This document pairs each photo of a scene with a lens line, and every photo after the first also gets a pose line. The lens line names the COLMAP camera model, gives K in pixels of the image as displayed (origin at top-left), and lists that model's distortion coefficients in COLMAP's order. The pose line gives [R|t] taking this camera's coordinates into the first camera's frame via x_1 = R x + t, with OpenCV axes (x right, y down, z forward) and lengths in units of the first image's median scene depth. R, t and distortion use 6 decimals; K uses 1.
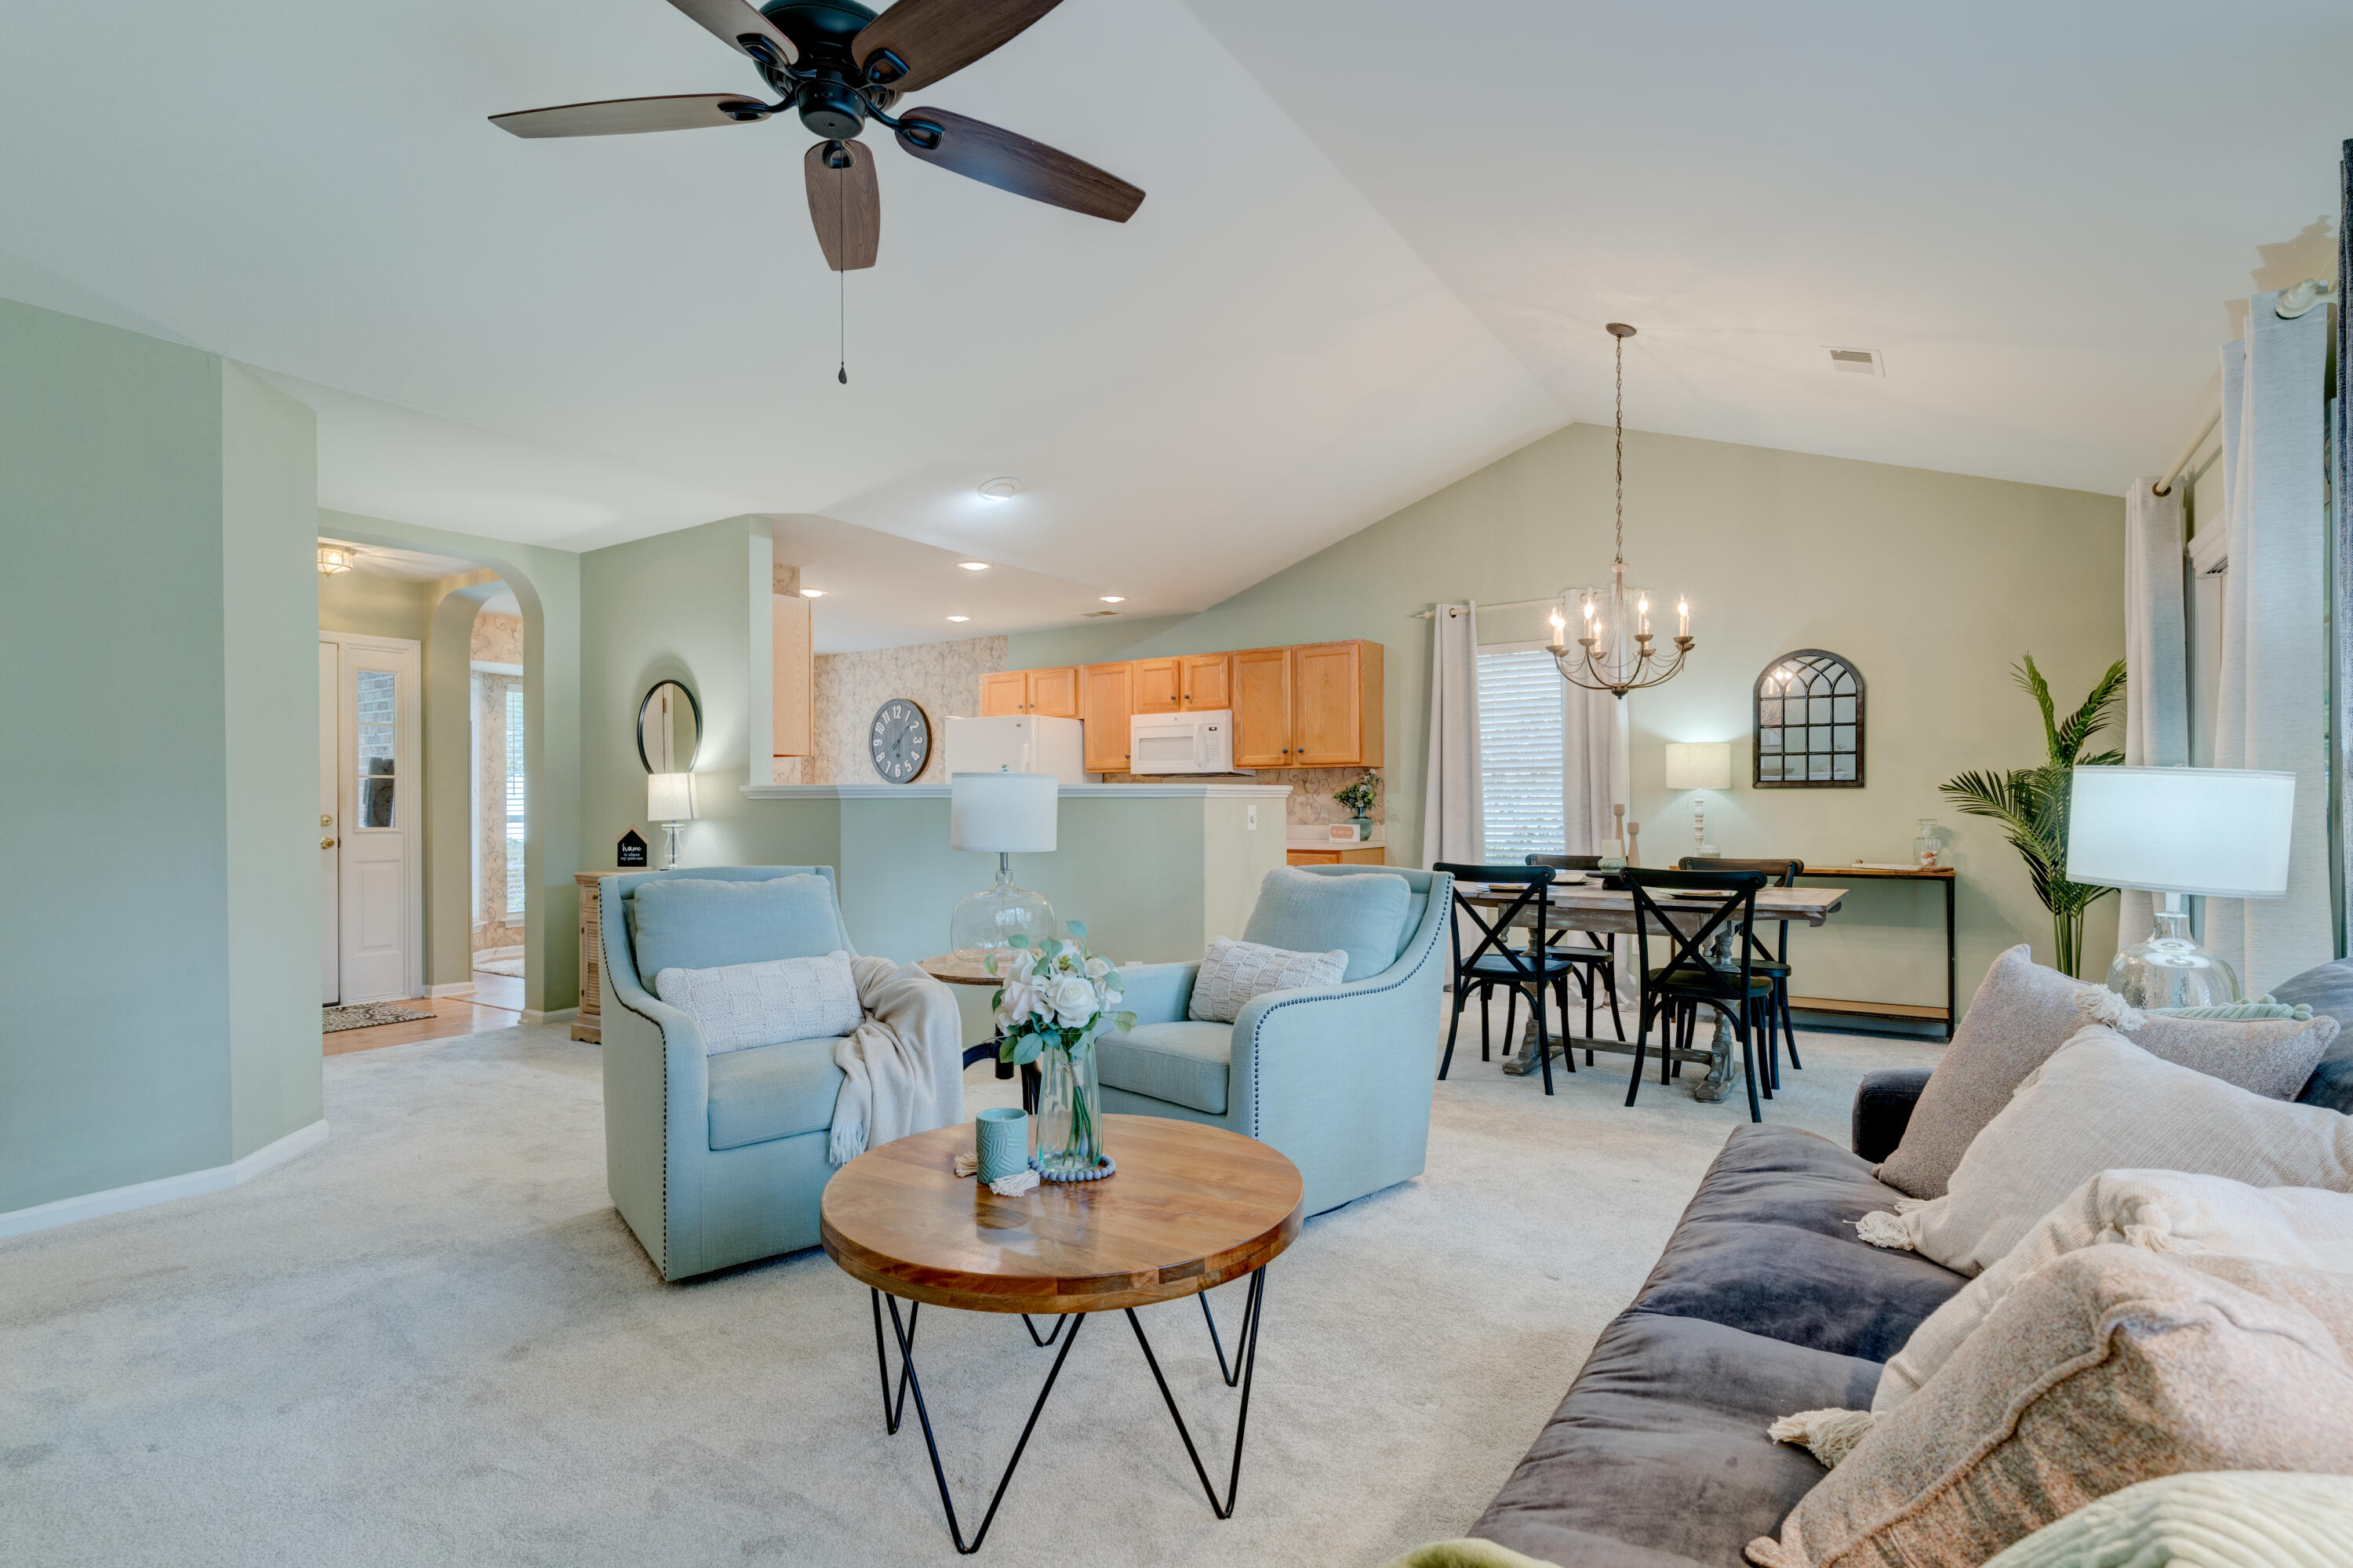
lens RADIAL K [[1129.4, 0, 1165.0], [0, 1129.4, 780.5], [0, 0, 1]] dist [0.002849, -0.001211]
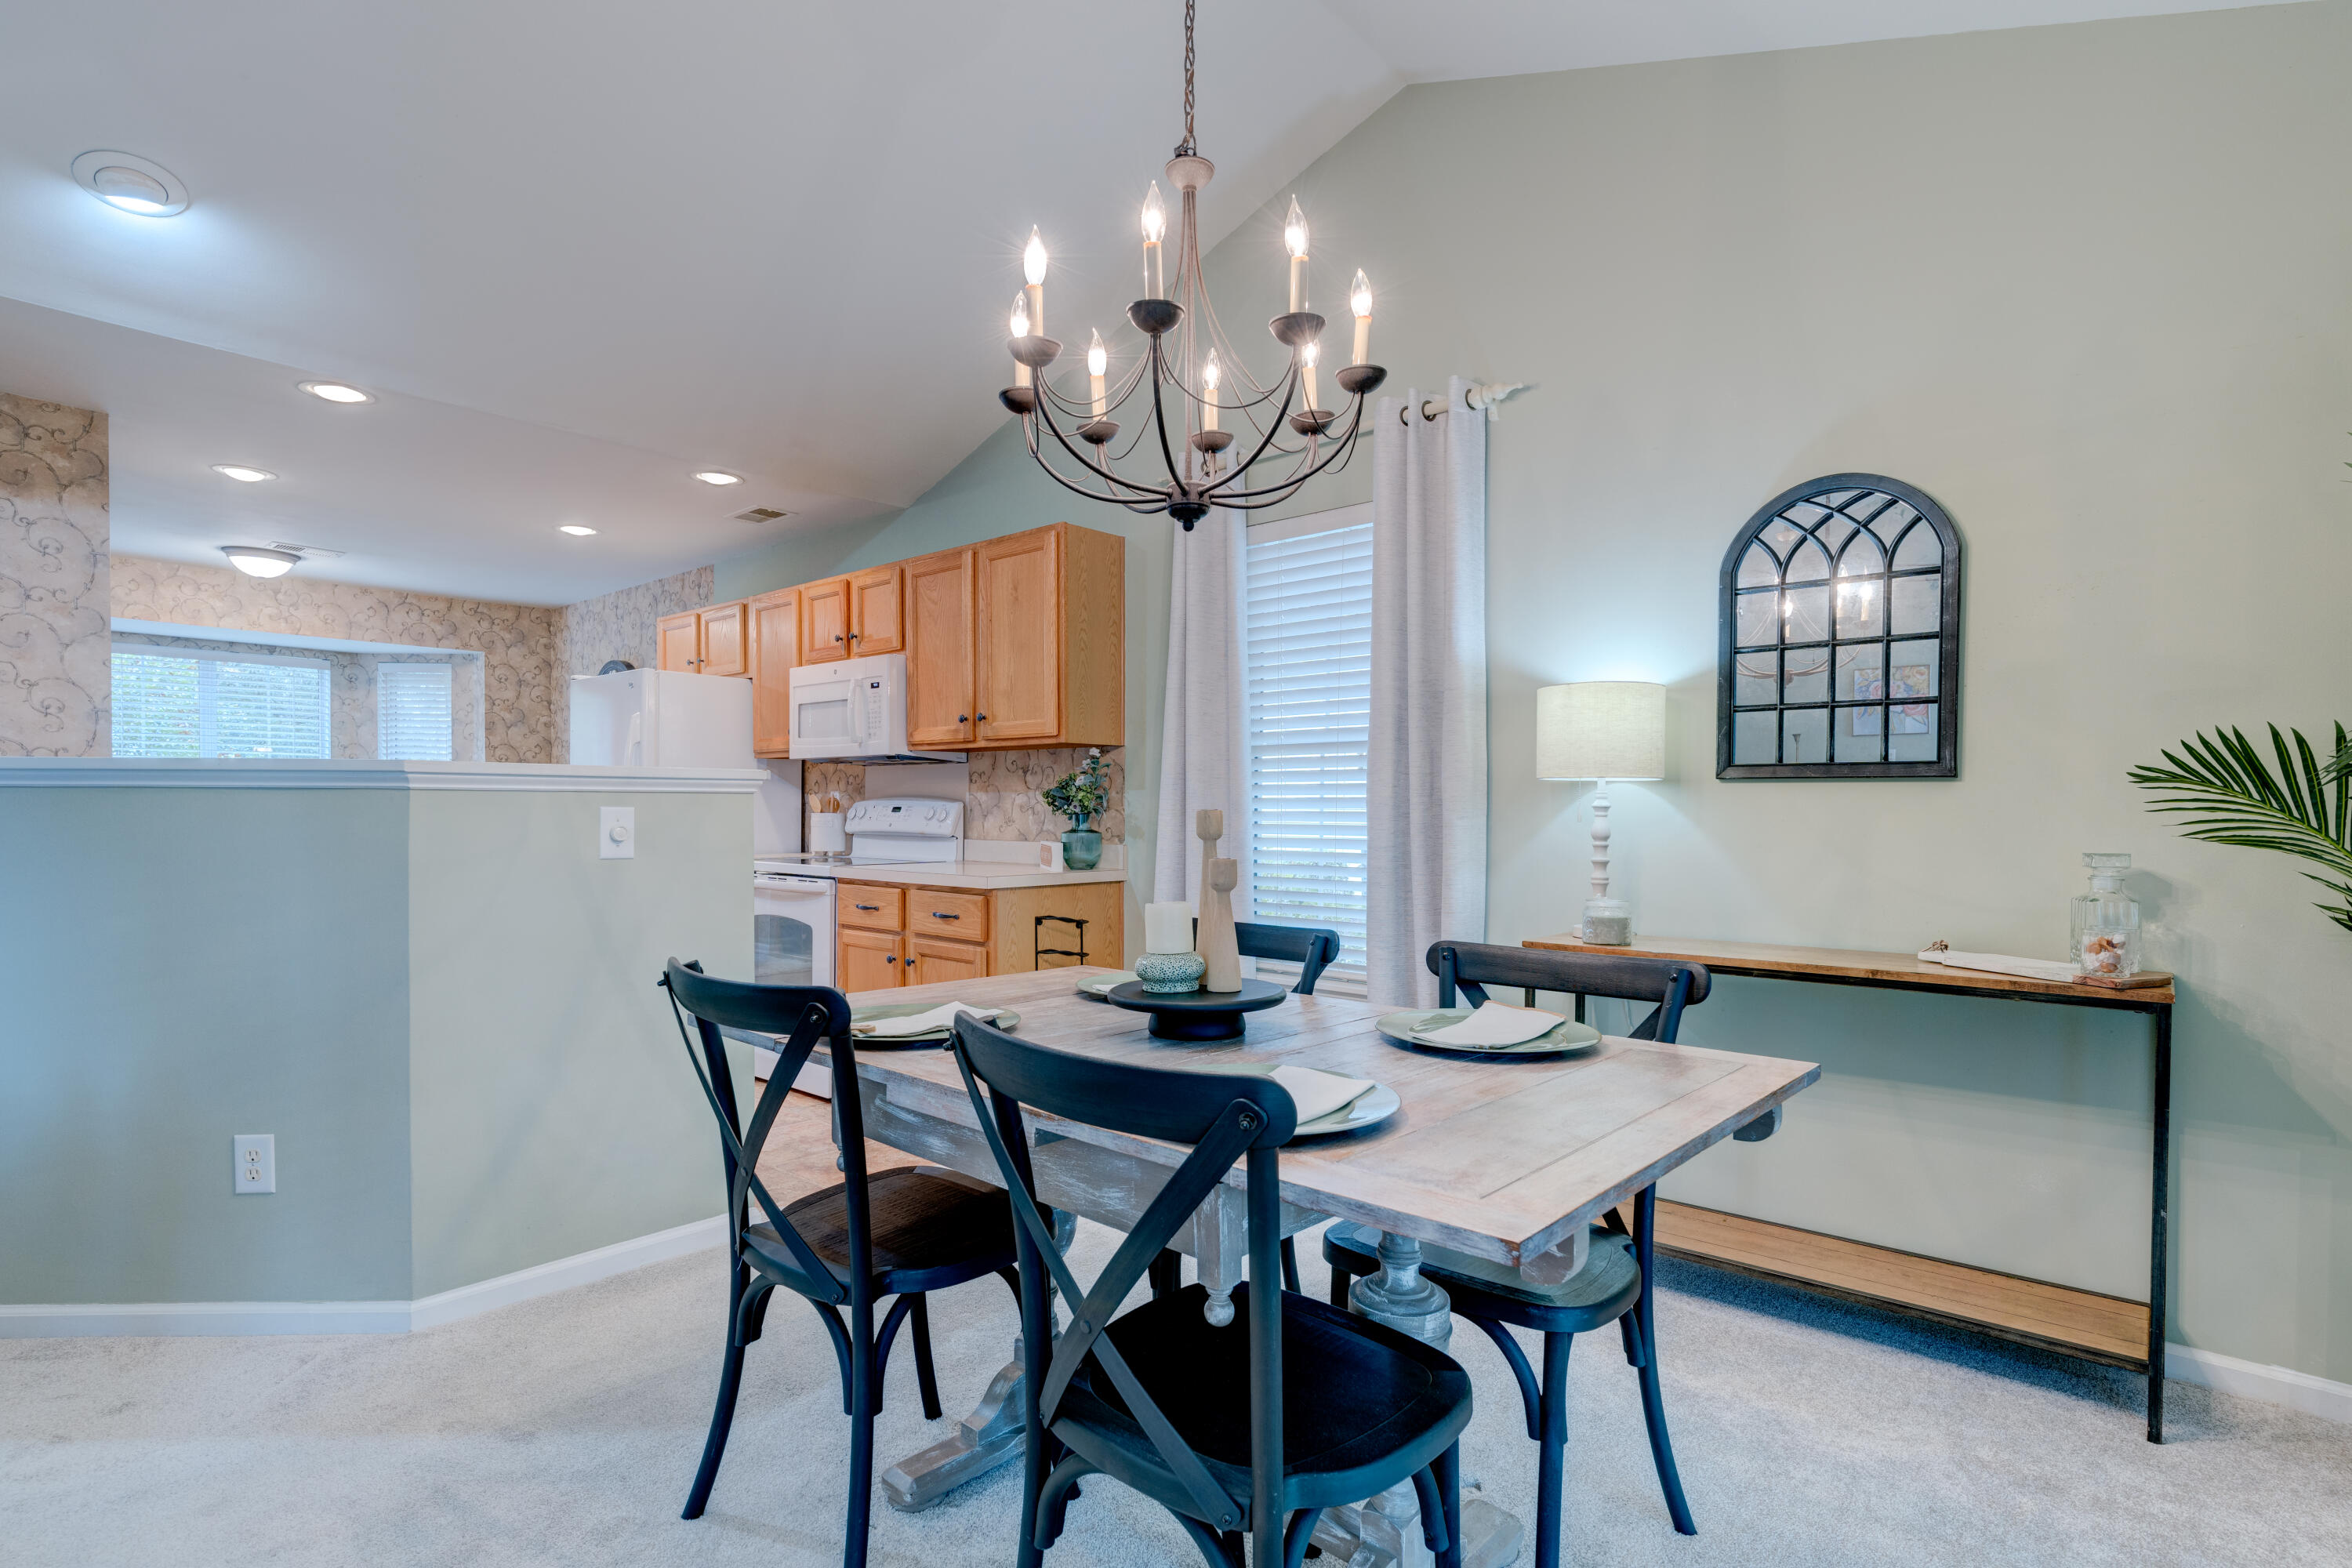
lens RADIAL K [[1128.9, 0, 1188.6], [0, 1128.9, 801.8], [0, 0, 1]] dist [0.002849, -0.001211]
pose [[0.992035, 0.007093, -0.125760, 0.363568], [-0.005194, 0.999868, 0.015423, 0.009842], [0.125853, -0.014647, 0.991941, 0.506475]]
